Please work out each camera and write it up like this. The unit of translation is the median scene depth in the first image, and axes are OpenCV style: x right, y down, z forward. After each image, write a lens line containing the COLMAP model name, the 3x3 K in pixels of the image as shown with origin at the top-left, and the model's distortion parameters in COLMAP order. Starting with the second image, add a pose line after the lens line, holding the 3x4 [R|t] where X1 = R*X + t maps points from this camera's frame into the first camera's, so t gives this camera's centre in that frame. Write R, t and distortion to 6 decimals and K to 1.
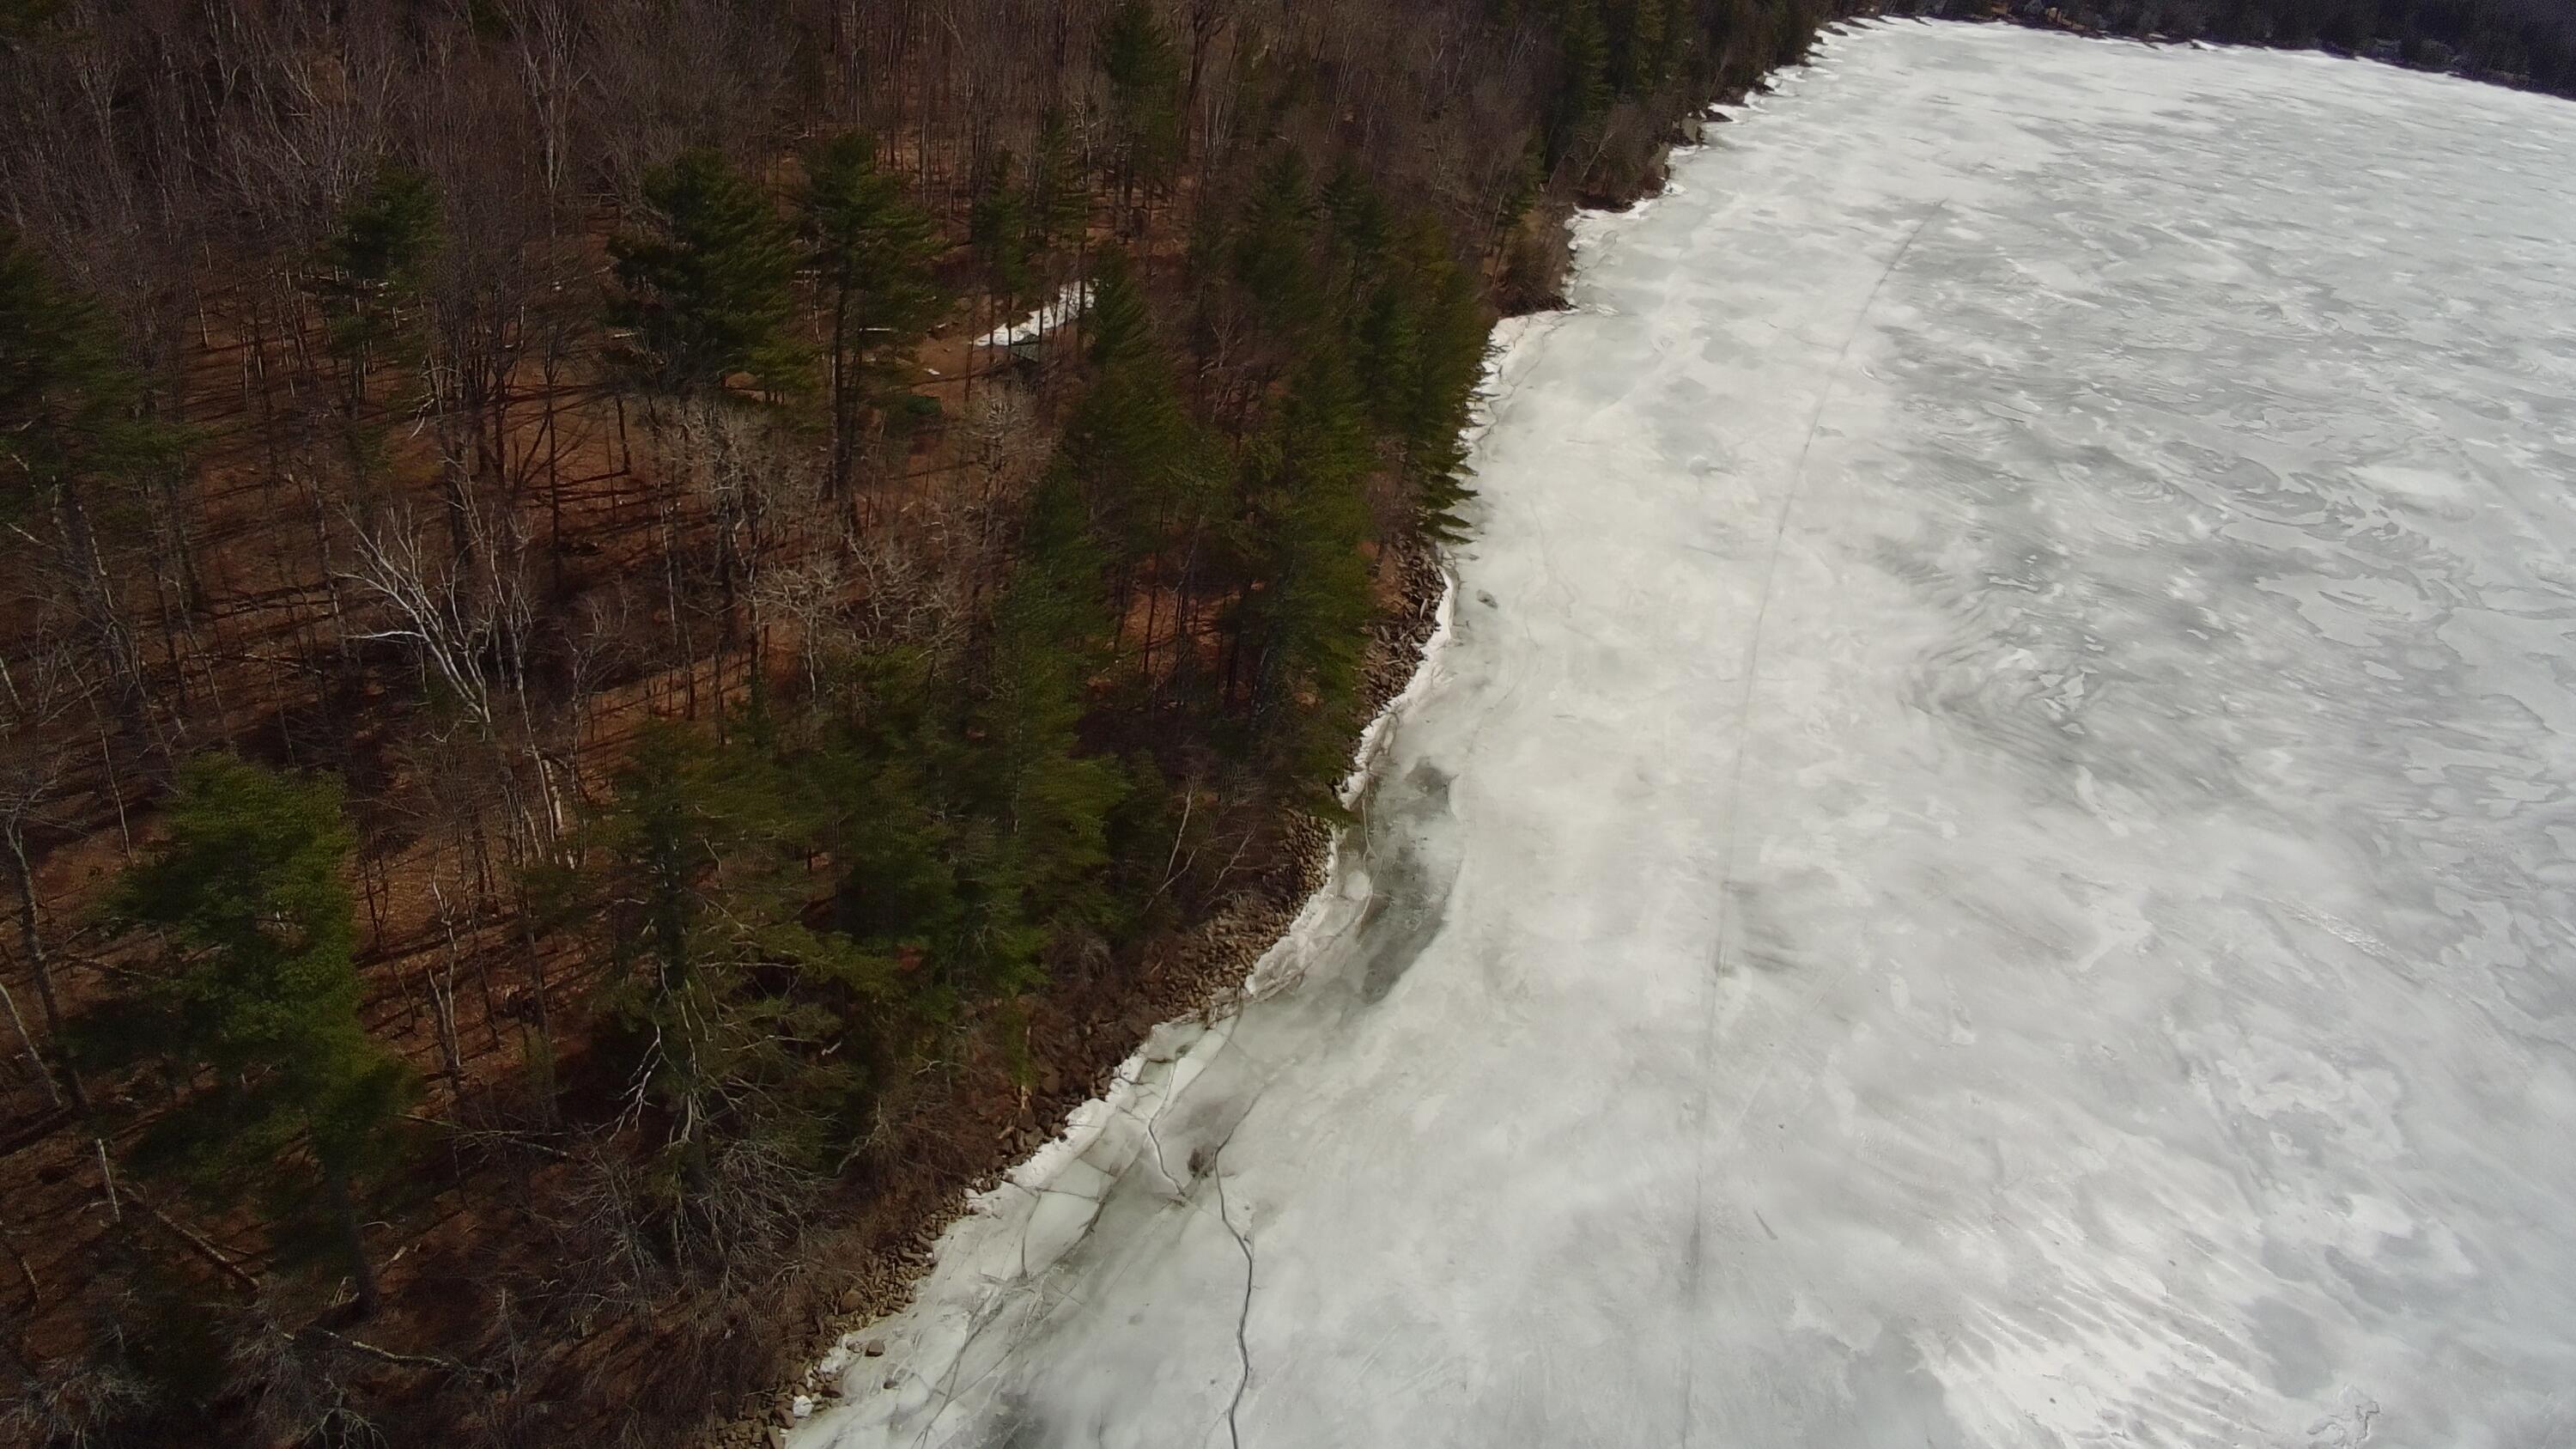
lens RADIAL K [[1602.0, 0, 1292.5], [0, 1602.0, 706.6], [0, 0, 1]] dist [-0.055681, 0.033311]
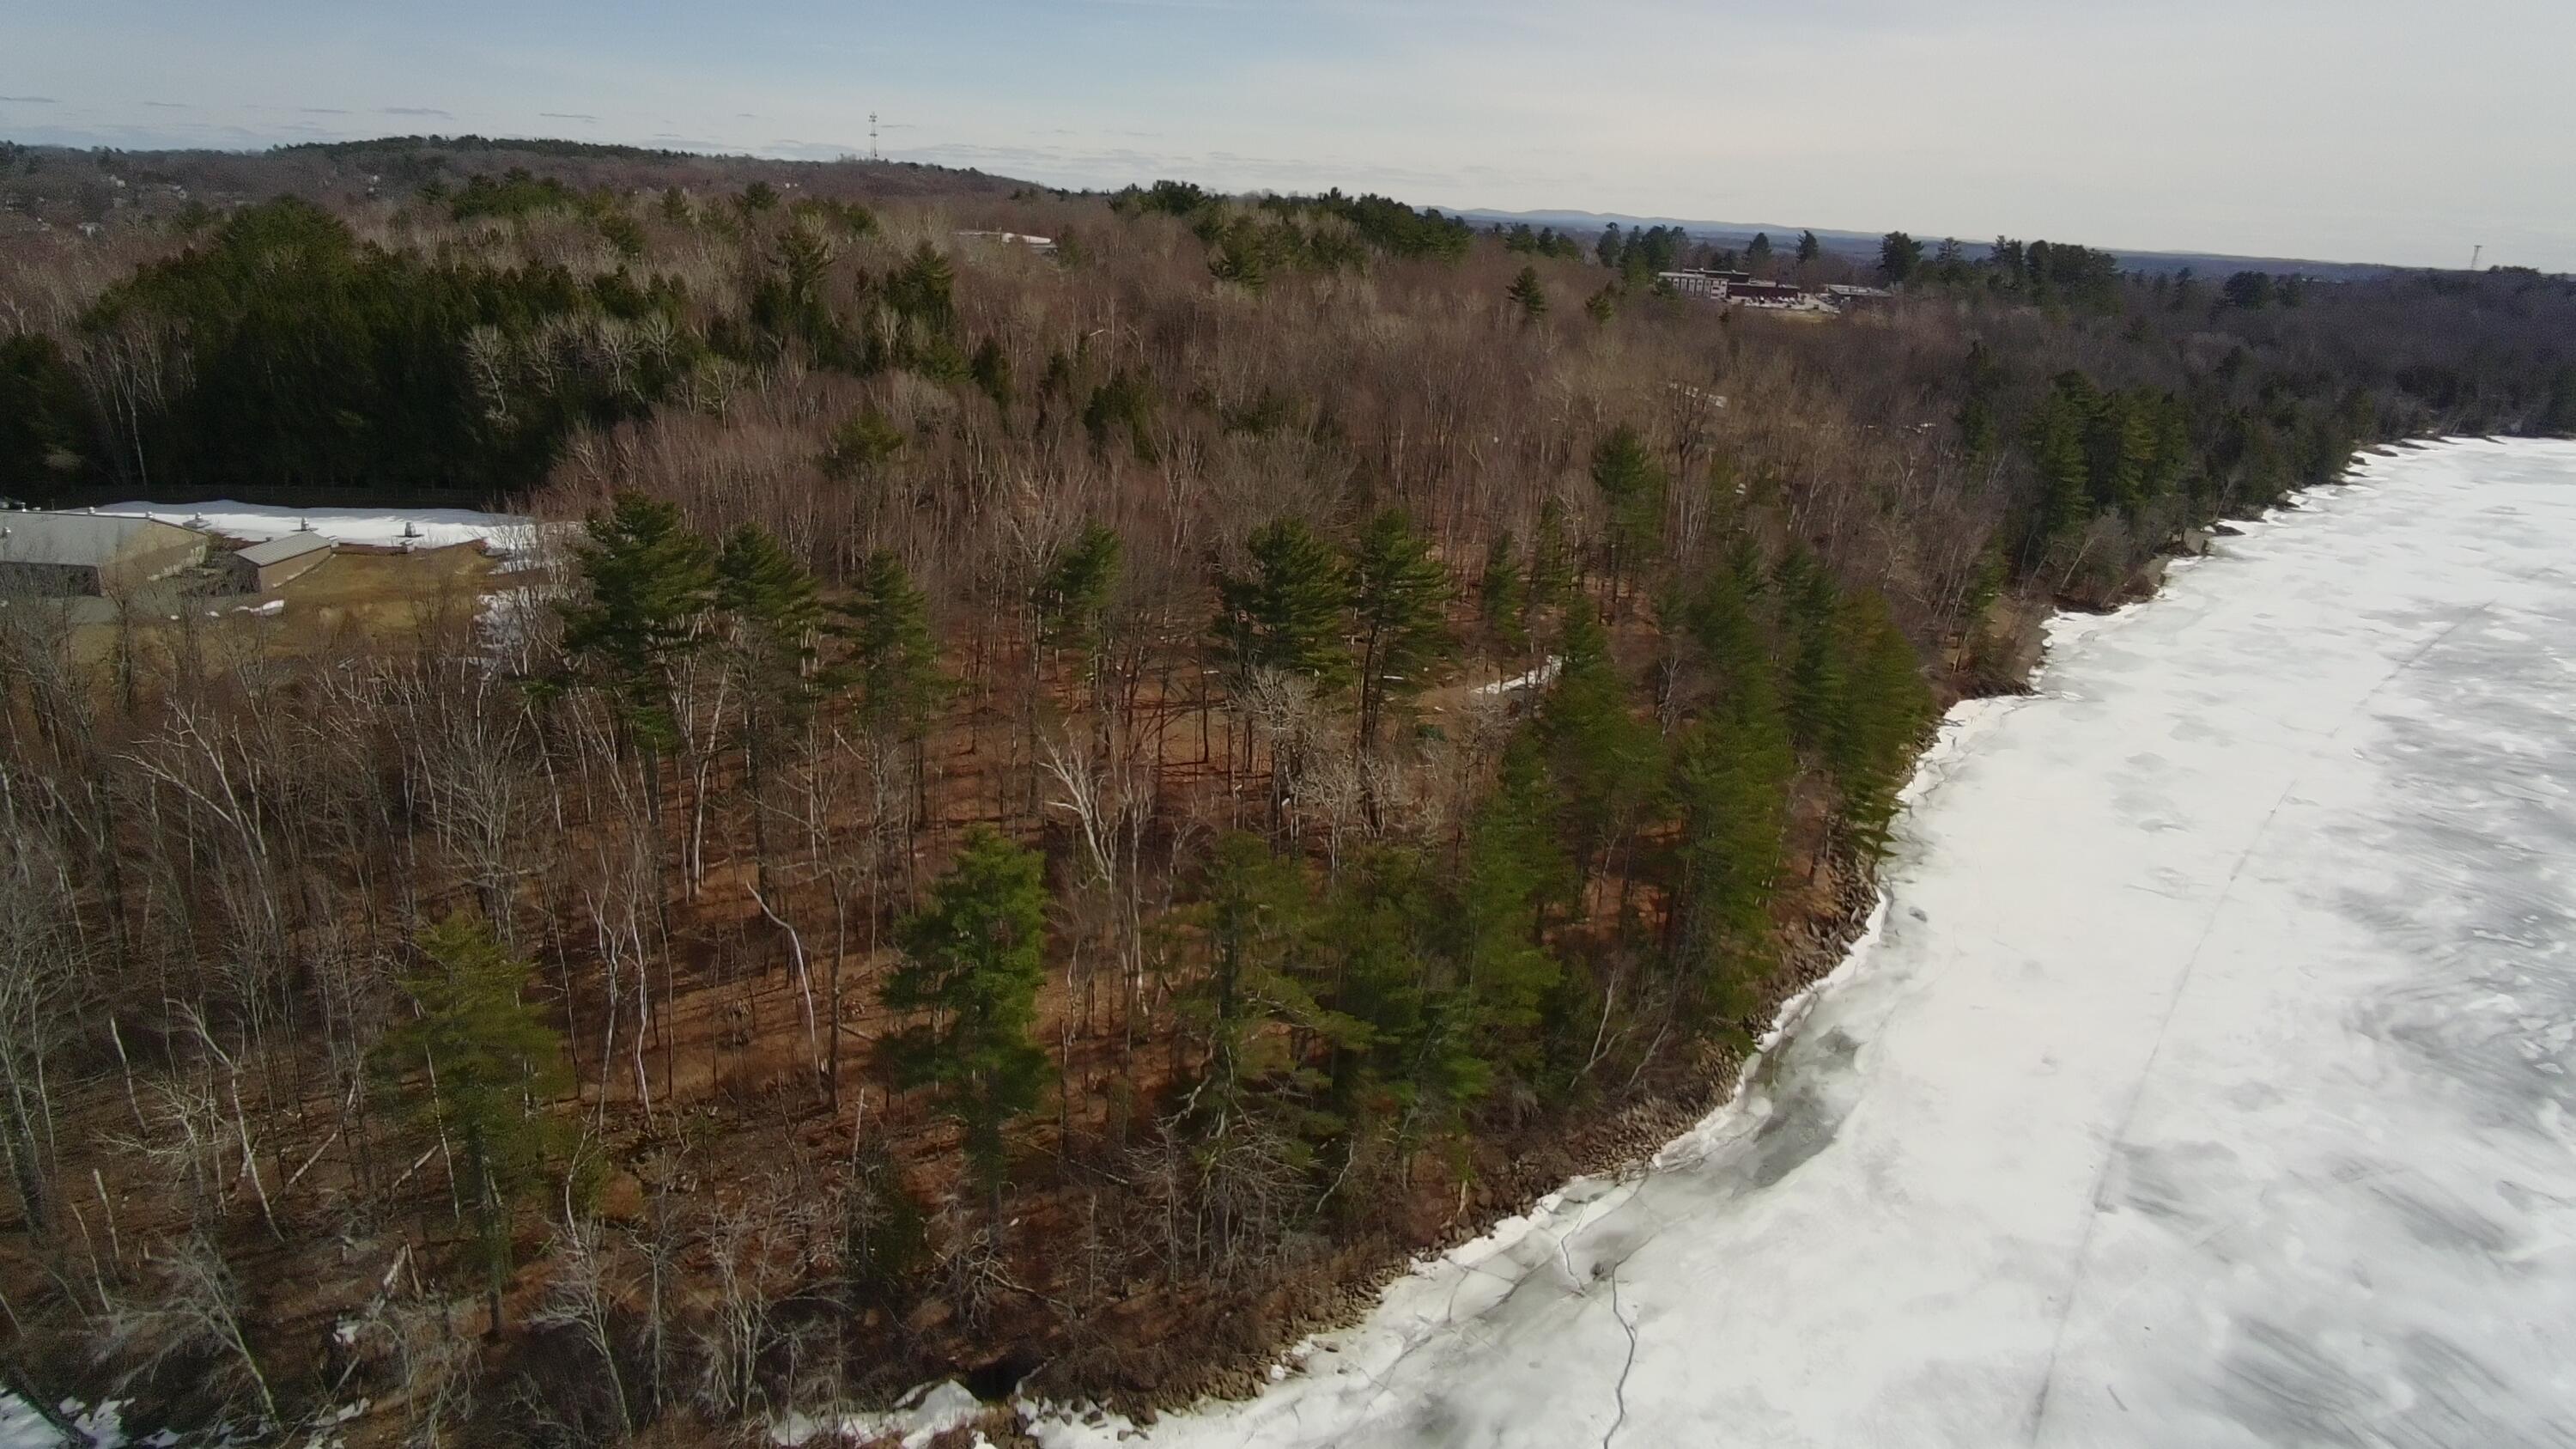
lens RADIAL K [[1602.0, 0, 1263.0], [0, 1602.0, 721.7], [0, 0, 1]] dist [-0.055681, 0.033311]
pose [[0.944164, 0.015238, -0.329122, 0.073238], [-0.099616, 0.965380, -0.241075, 0.155269], [0.314055, 0.260401, 0.912996, -0.243040]]
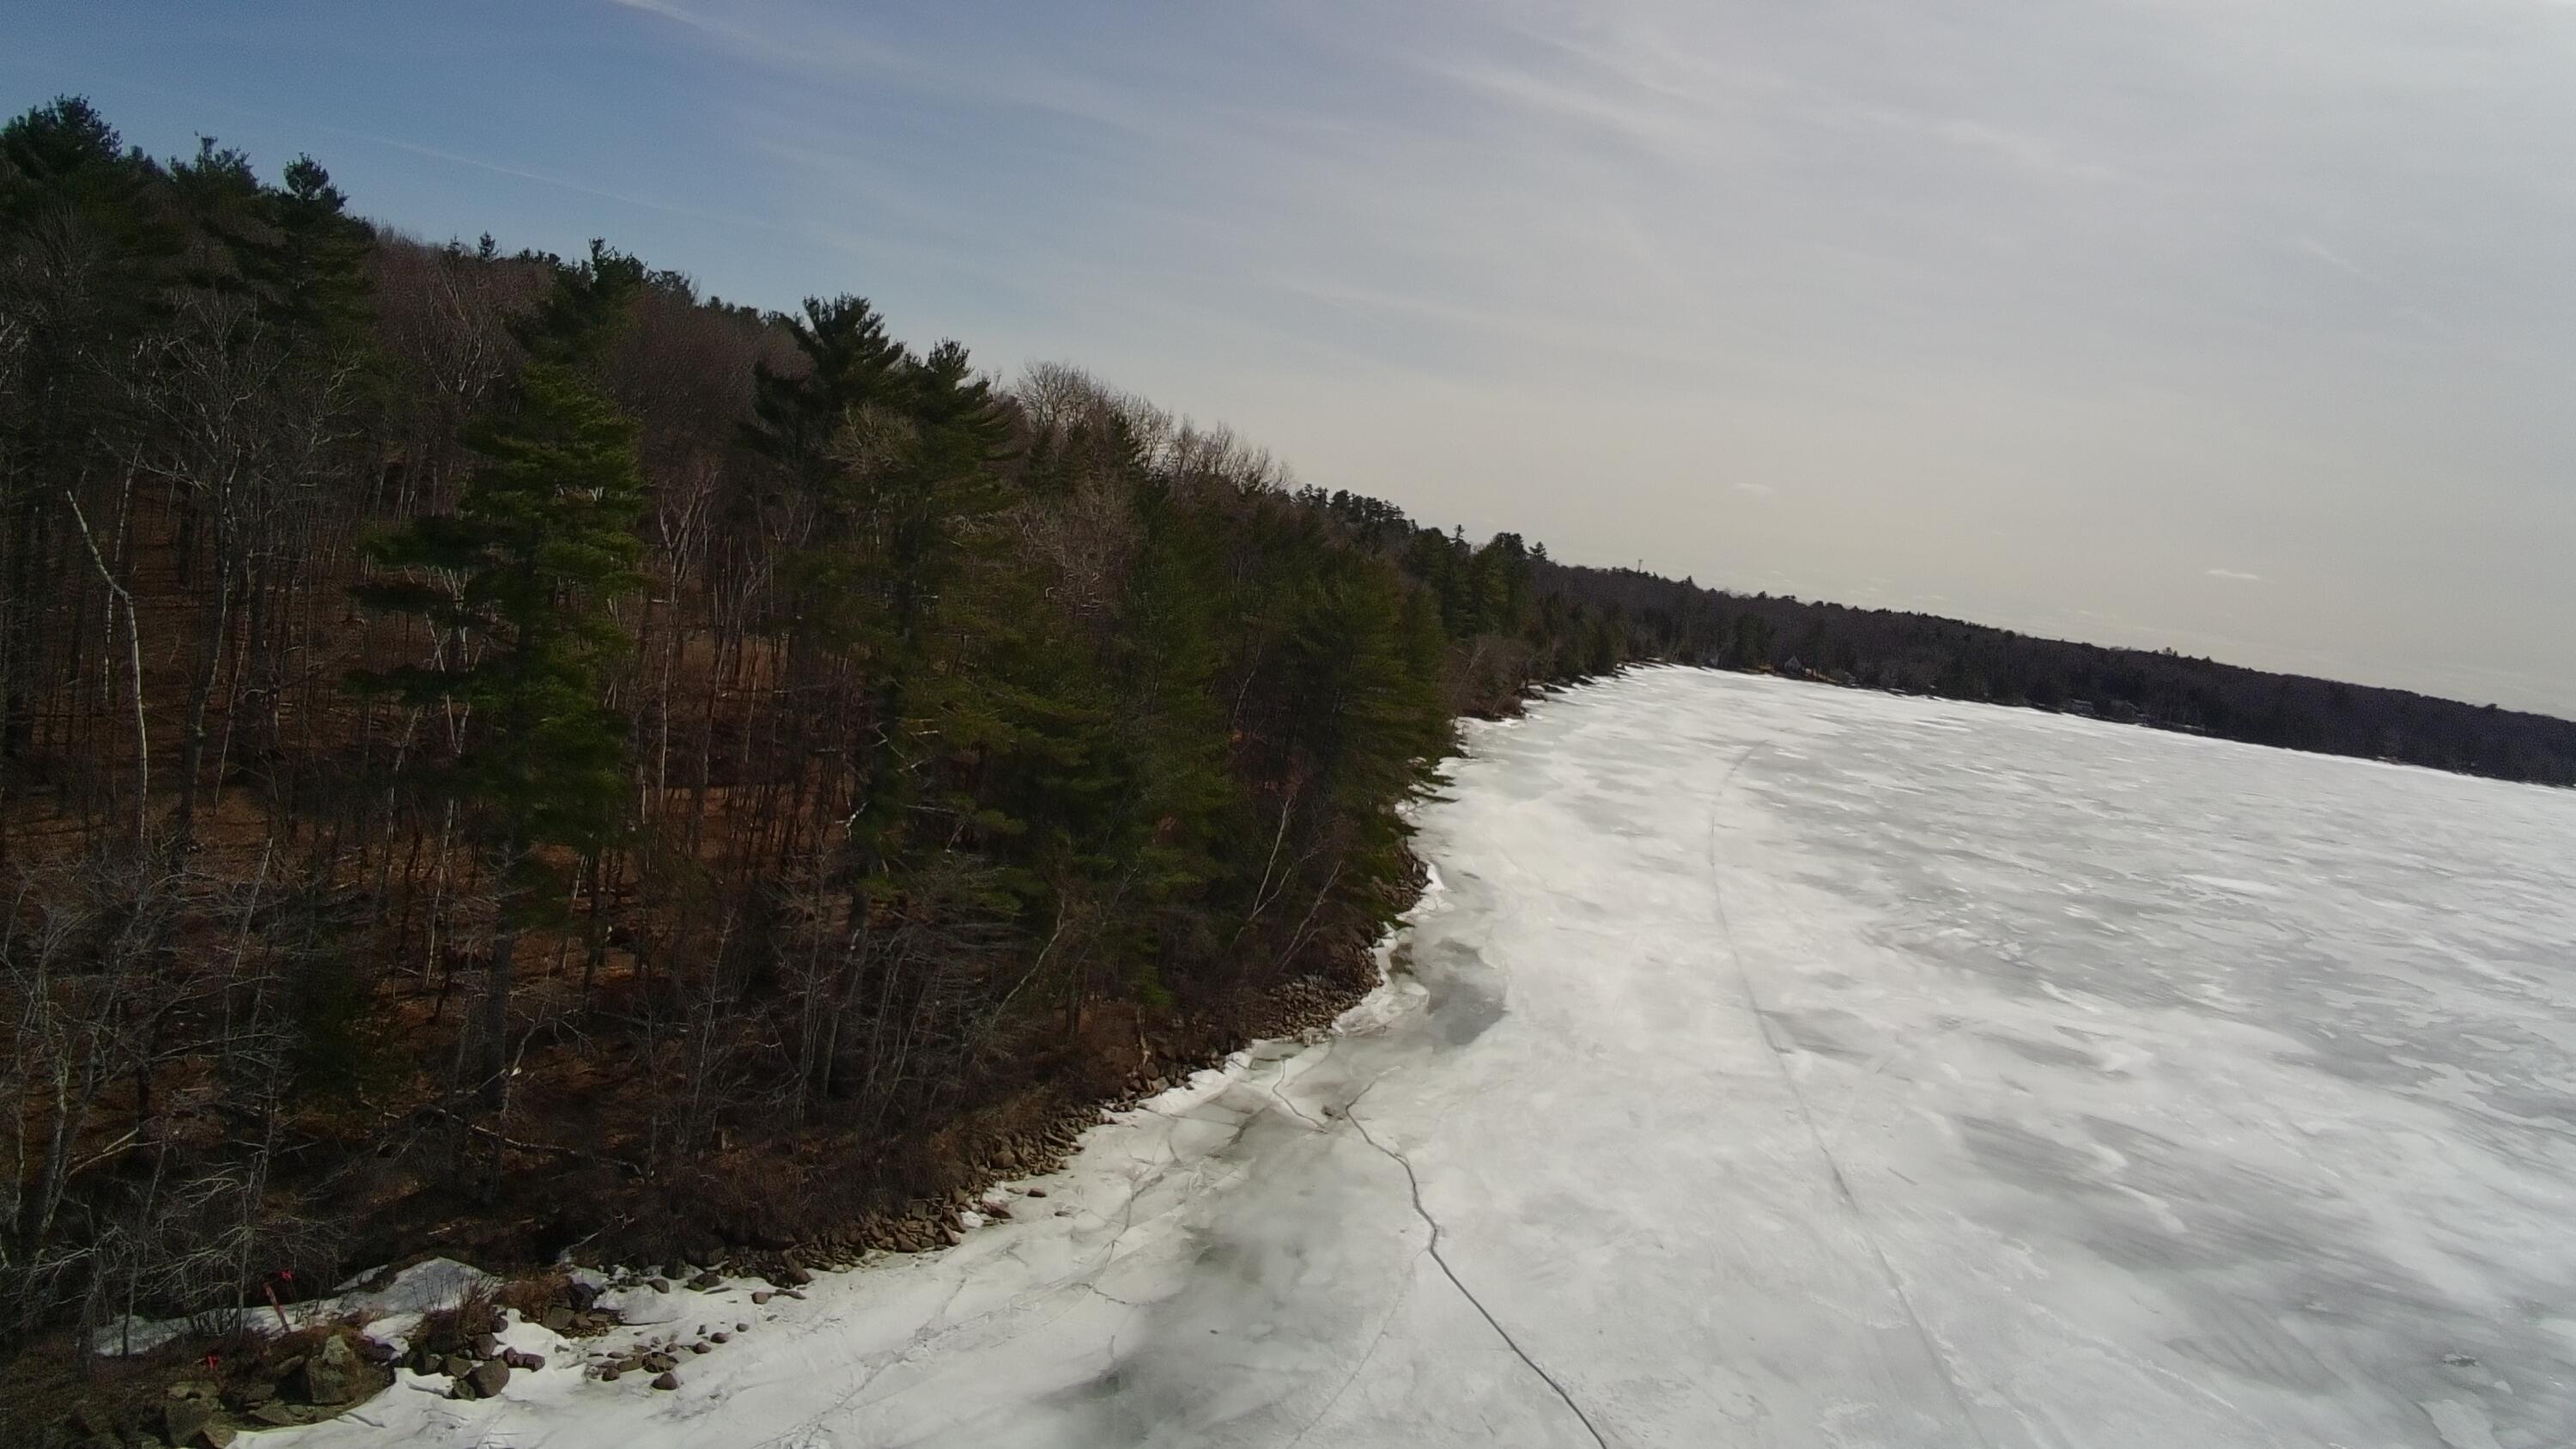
lens RADIAL K [[1602.0, 0, 1278.6], [0, 1602.0, 702.7], [0, 0, 1]] dist [-0.055681, 0.033311]
pose [[0.994068, 0.014229, 0.107825, -0.154943], [0.033292, 0.904004, -0.426225, 0.370937], [-0.103539, 0.427287, 0.898168, 0.029797]]
